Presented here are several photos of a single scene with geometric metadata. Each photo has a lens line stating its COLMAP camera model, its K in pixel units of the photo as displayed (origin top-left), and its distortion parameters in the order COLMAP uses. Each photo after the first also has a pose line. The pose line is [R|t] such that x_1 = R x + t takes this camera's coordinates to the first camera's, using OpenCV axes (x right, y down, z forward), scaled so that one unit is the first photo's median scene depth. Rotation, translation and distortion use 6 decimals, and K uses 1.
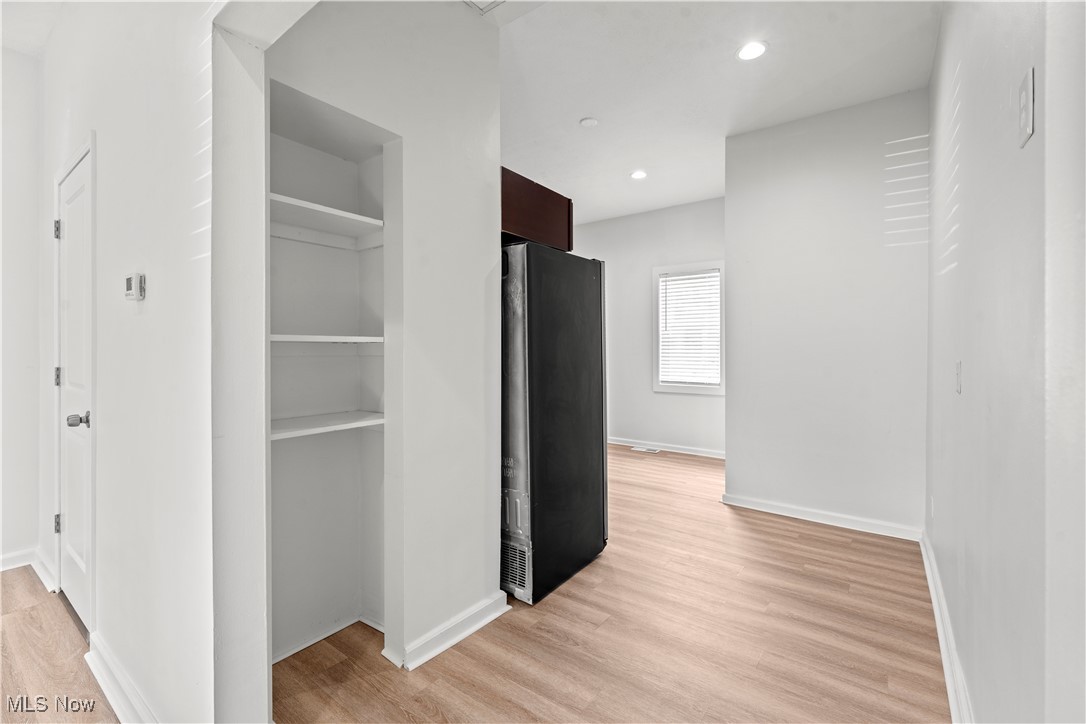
lens RADIAL K [[452.1, 0, 528.7], [0, 452.1, 356.8], [0, 0, 1]] dist [-0.003068, -0.000284]
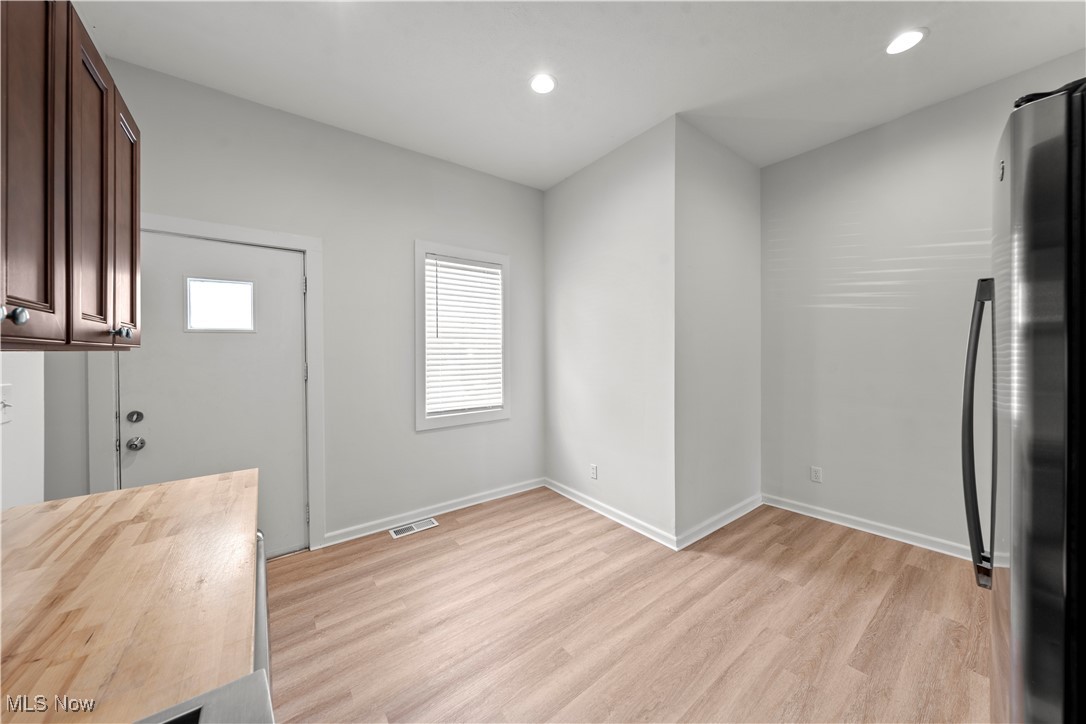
lens RADIAL K [[371.1, 0, 542.6], [0, 371.1, 356.9], [0, 0, 1]] dist [-0.000864, -0.000155]
pose [[0.273429, -0.007259, 0.961865, -0.202211], [0.035181, 0.999378, -0.002458, -0.023923], [-0.961249, 0.034511, 0.273515, 0.741873]]
